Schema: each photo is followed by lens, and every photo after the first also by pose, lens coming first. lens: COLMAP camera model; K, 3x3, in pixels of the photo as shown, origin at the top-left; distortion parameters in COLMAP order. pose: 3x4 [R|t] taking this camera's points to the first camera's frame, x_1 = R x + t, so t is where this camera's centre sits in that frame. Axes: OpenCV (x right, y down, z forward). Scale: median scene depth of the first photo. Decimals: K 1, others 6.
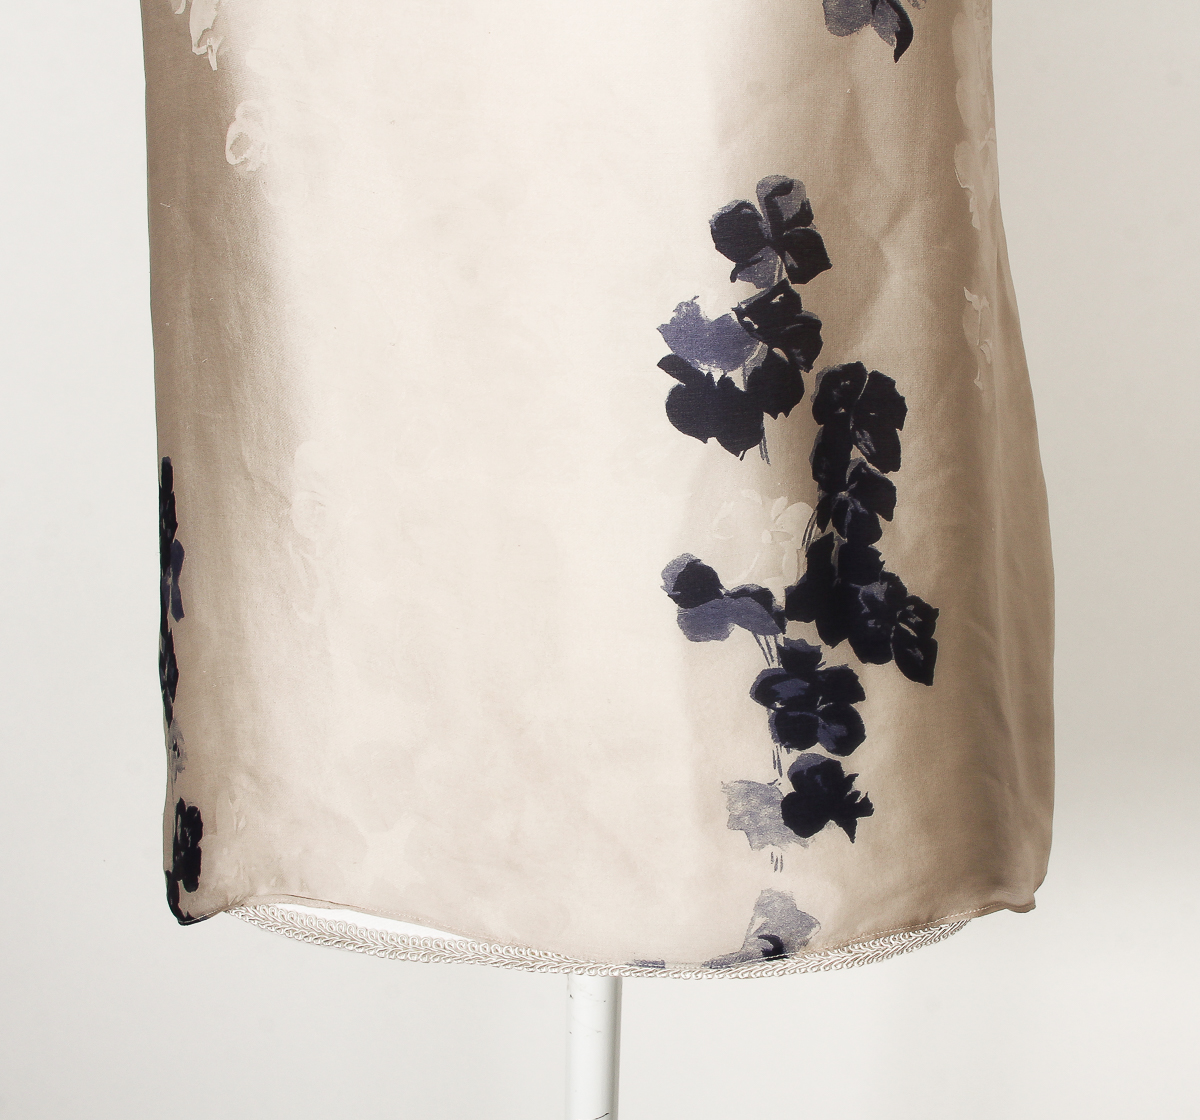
lens RADIAL K [[2307.0, 0, 600.0], [0, 2307.0, 560.0], [0, 0, 1]] dist [-0.110791, 0.055713]
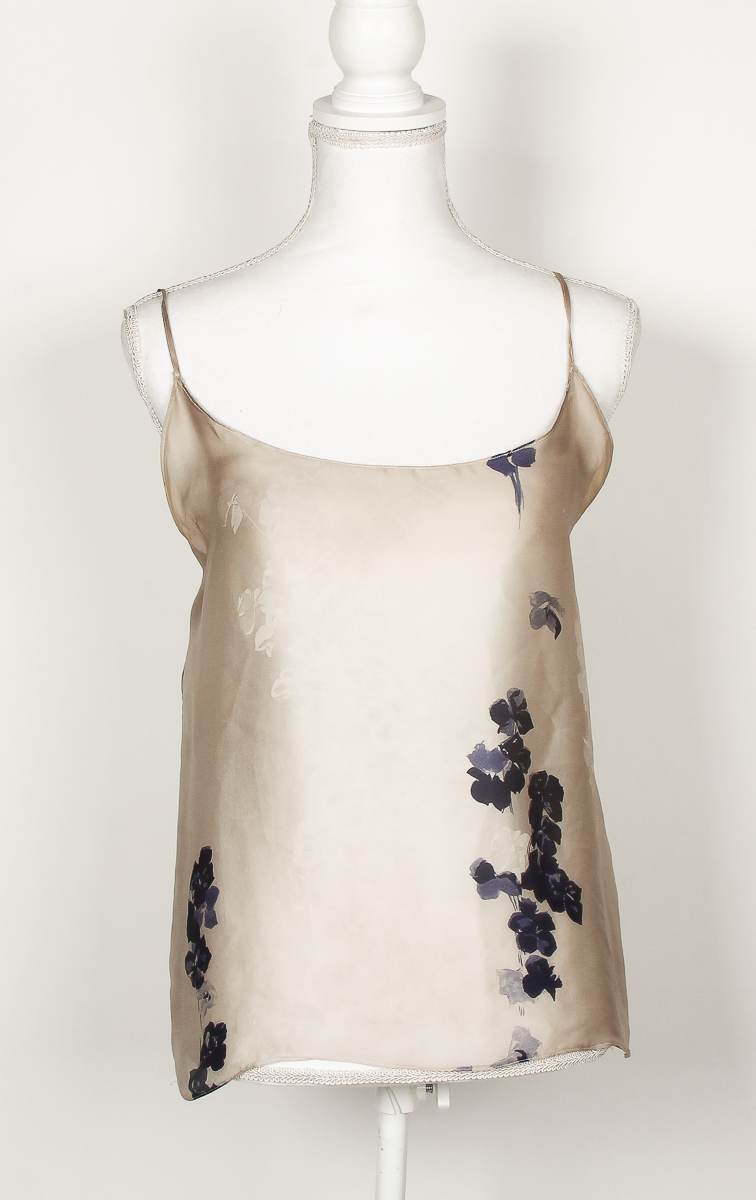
lens RADIAL K [[1537.9, 0, 378.0], [0, 1537.9, 600.0], [0, 0, 1]] dist [-0.018316, -0.004452]
pose [[0.993070, -0.045600, 0.108314, -0.200873], [0.072301, 0.963652, -0.257192, 0.126151], [-0.092649, 0.263241, 0.960271, -0.474850]]
